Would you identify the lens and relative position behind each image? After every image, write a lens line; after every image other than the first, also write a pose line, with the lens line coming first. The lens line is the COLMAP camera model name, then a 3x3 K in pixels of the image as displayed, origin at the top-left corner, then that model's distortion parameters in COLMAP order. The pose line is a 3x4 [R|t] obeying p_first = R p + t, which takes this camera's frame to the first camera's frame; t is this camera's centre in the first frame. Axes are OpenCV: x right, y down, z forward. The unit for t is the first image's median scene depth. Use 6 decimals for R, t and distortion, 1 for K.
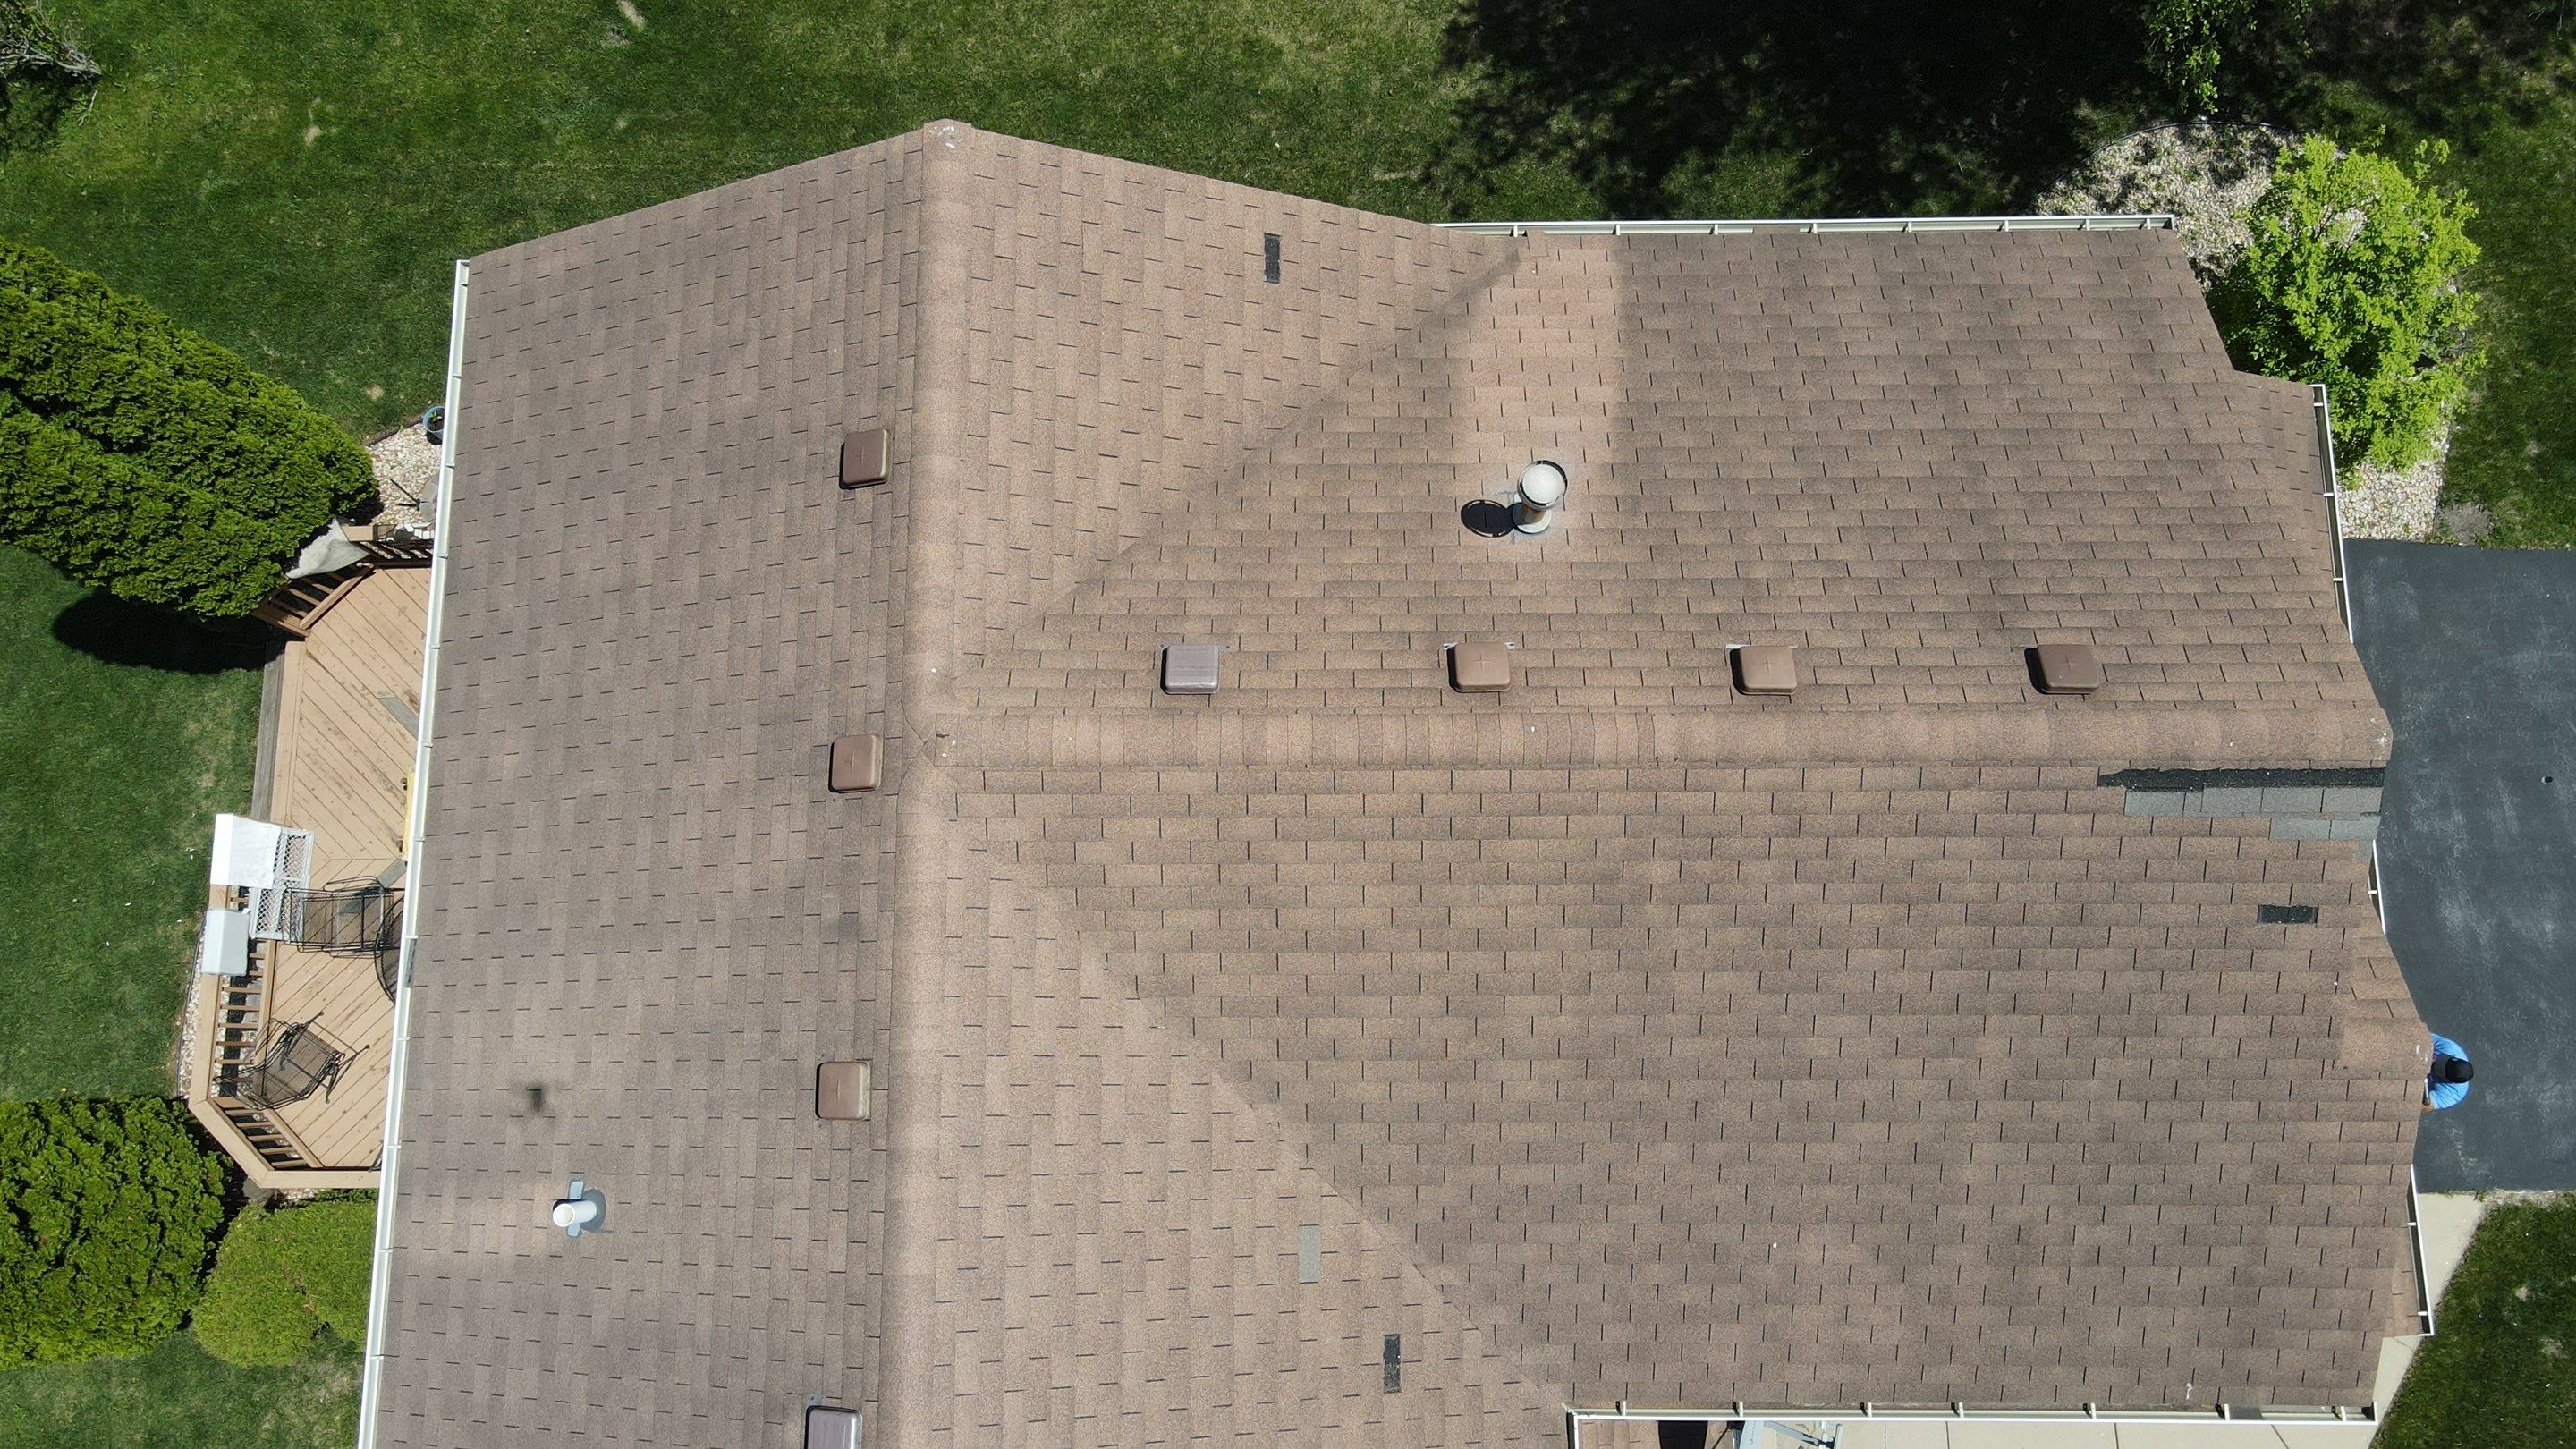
lens RADIAL K [[1909.5, 0, 1295.5], [0, 1909.5, 720.2], [0, 0, 1]] dist [-0.025457, 0.064310]
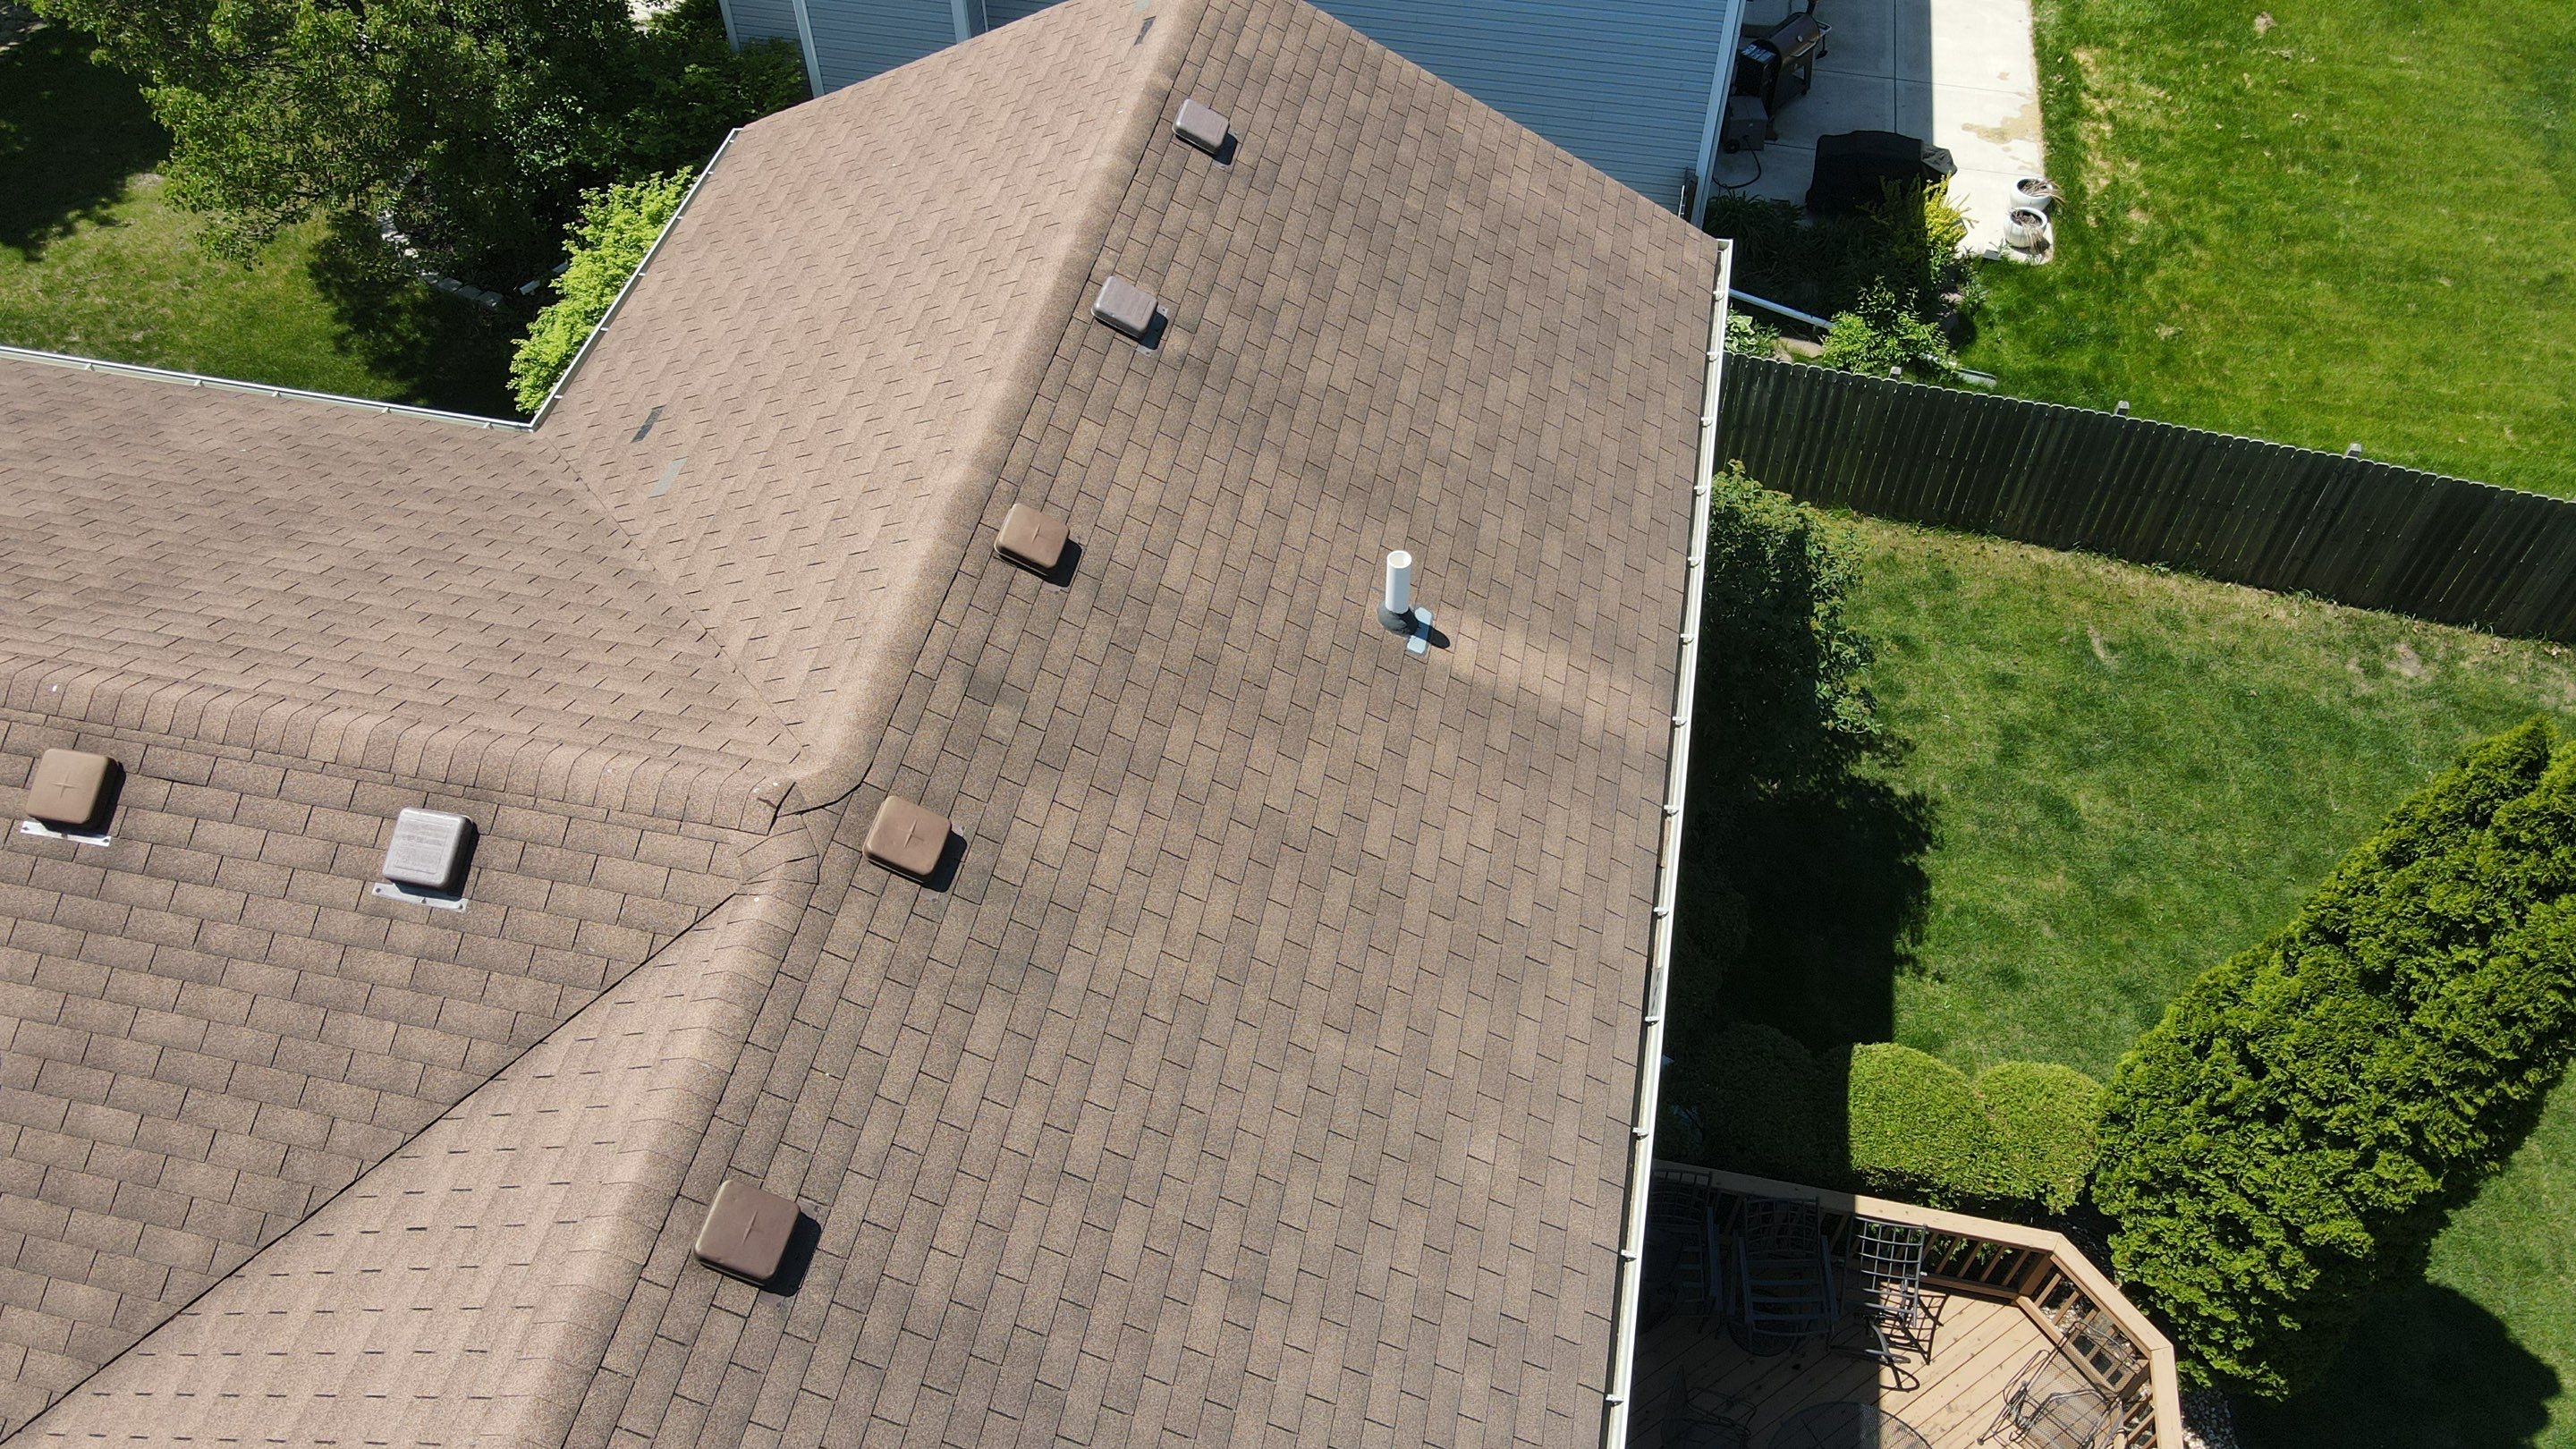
lens RADIAL K [[1905.5, 0, 1292.5], [0, 1905.5, 717.0], [0, 0, 1]] dist [-0.008008, 0.038908]
pose [[-0.978592, -0.143042, 0.147972, -0.325251], [0.204992, -0.613514, 0.762613, -0.328972], [-0.018303, 0.776620, 0.629703, 0.333671]]
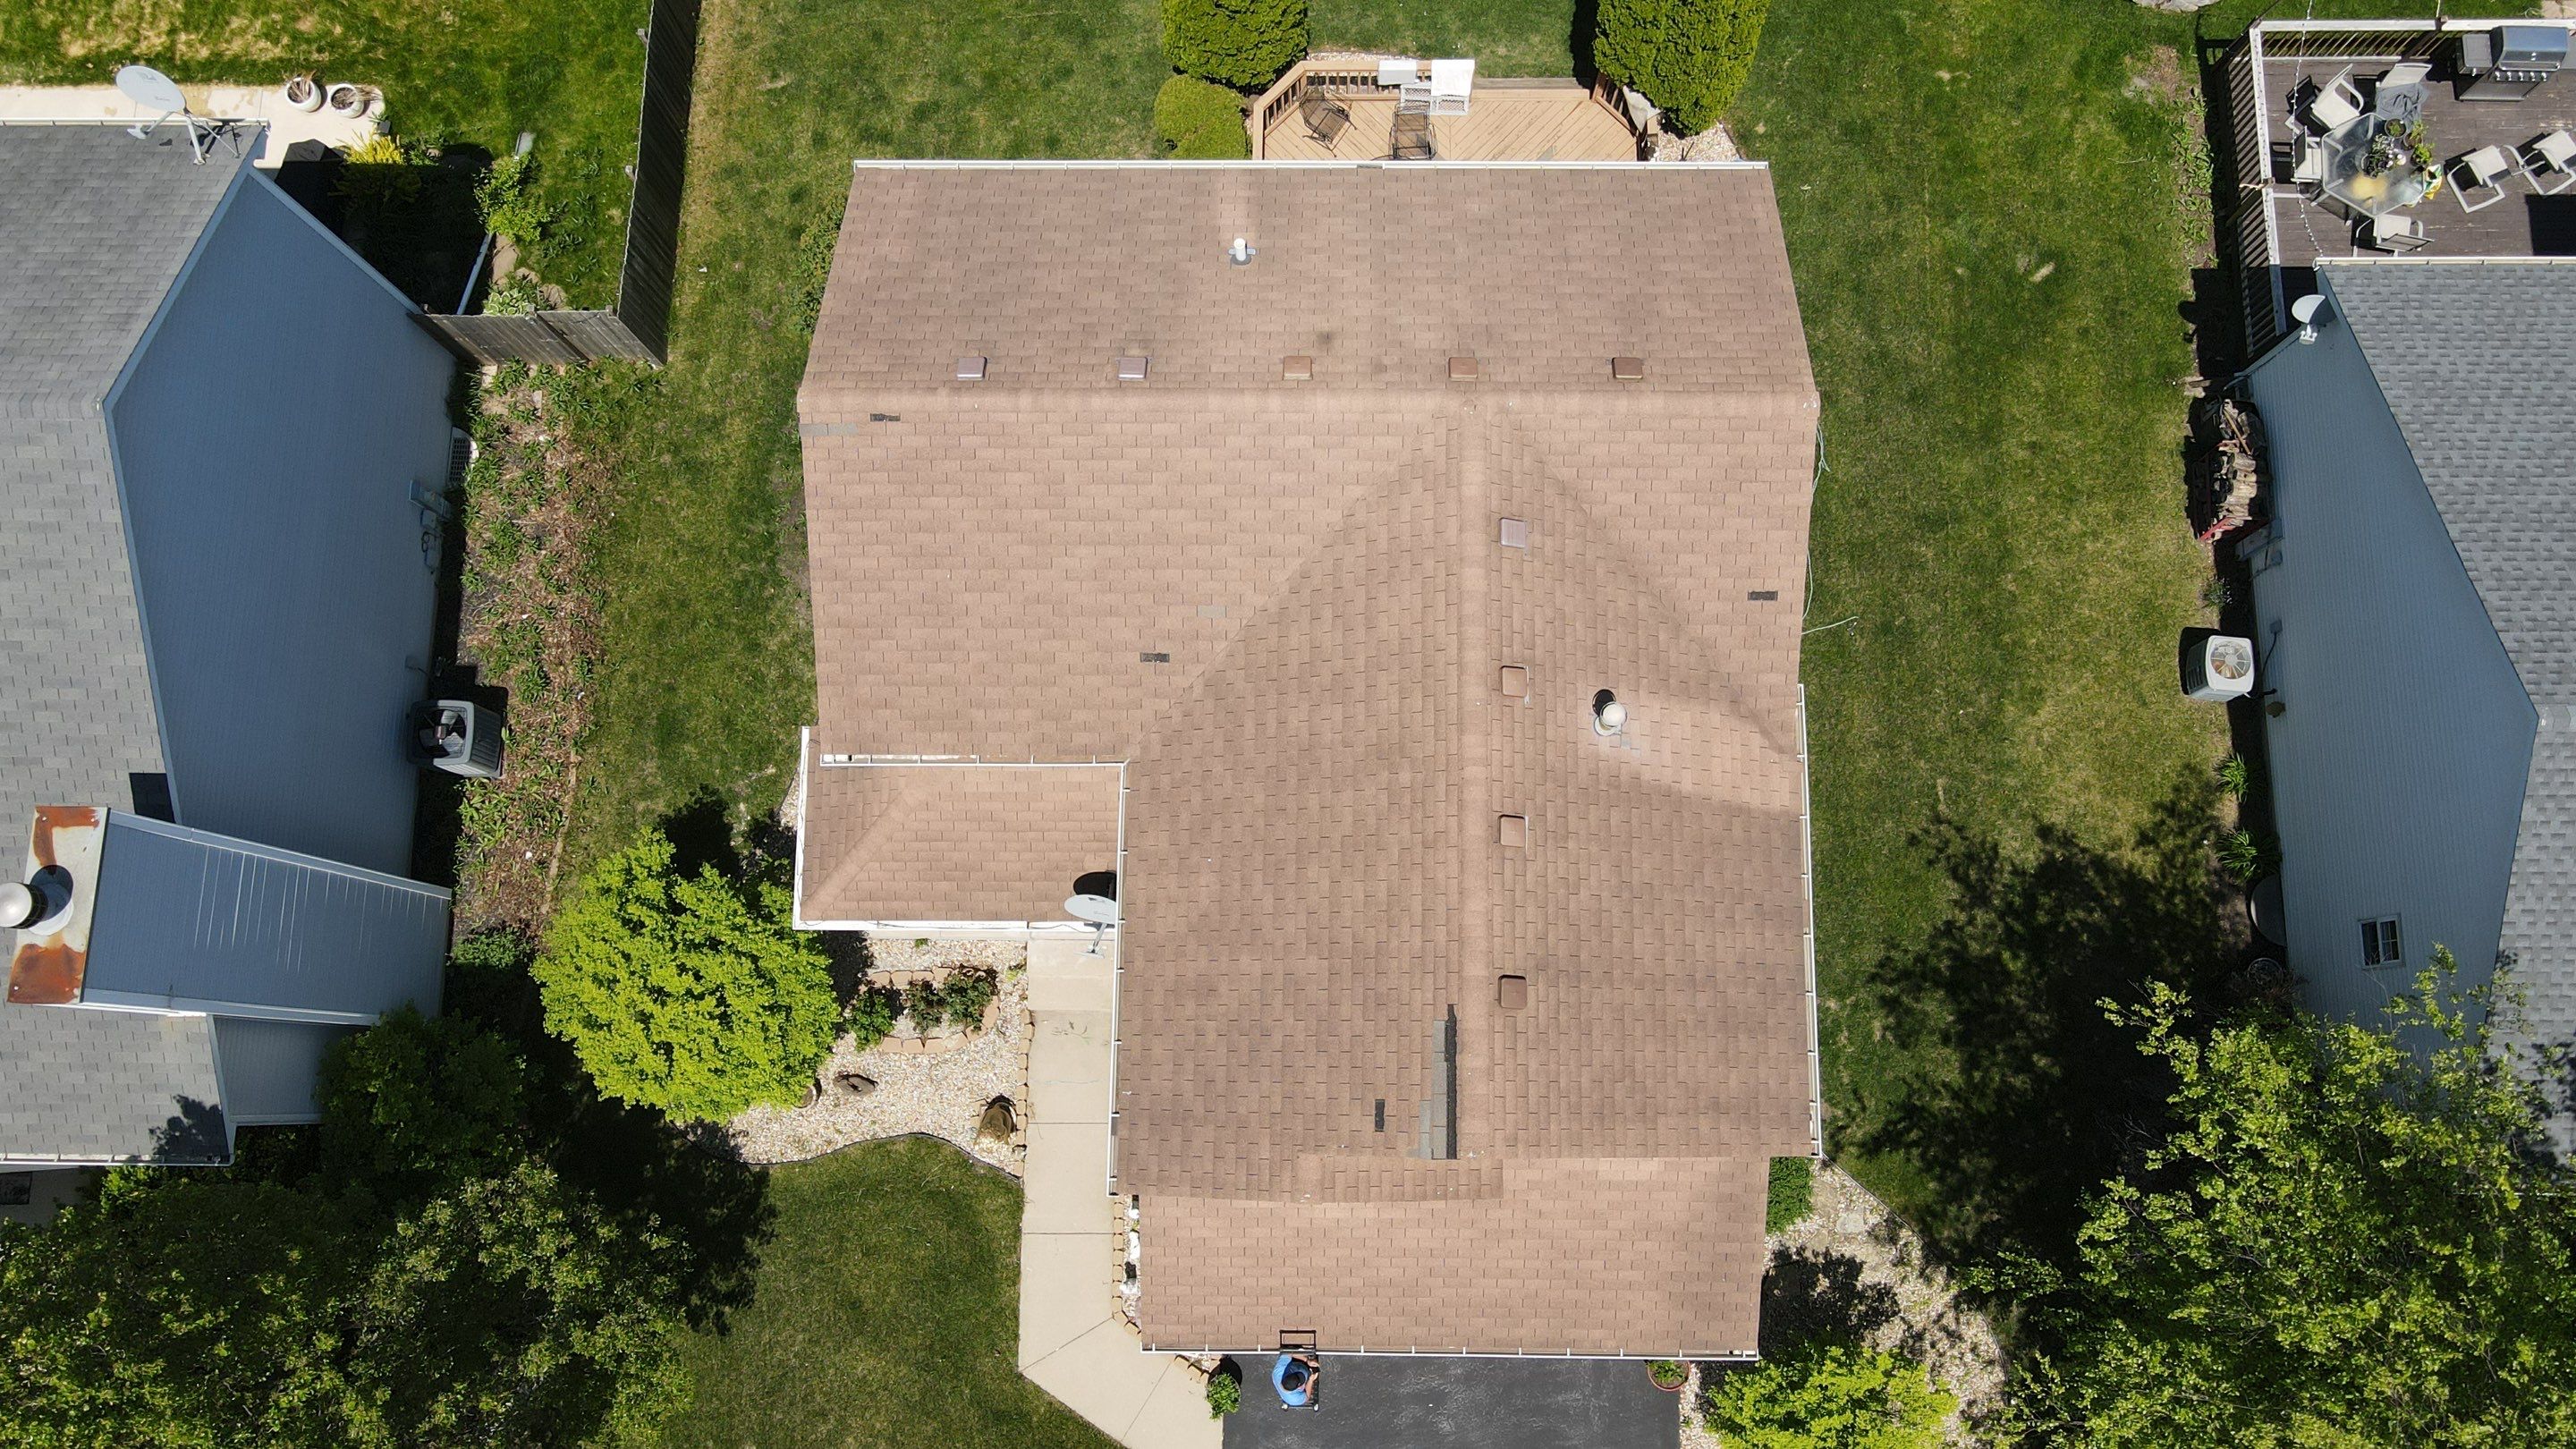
lens RADIAL K [[1905.5, 0, 1292.5], [0, 1905.5, 717.0], [0, 0, 1]] dist [-0.008008, 0.038908]
pose [[-0.016363, 0.984555, -0.174307, 0.312107], [-0.978709, 0.019902, 0.204287, -0.133567], [0.204601, 0.173939, 0.963267, -0.572123]]
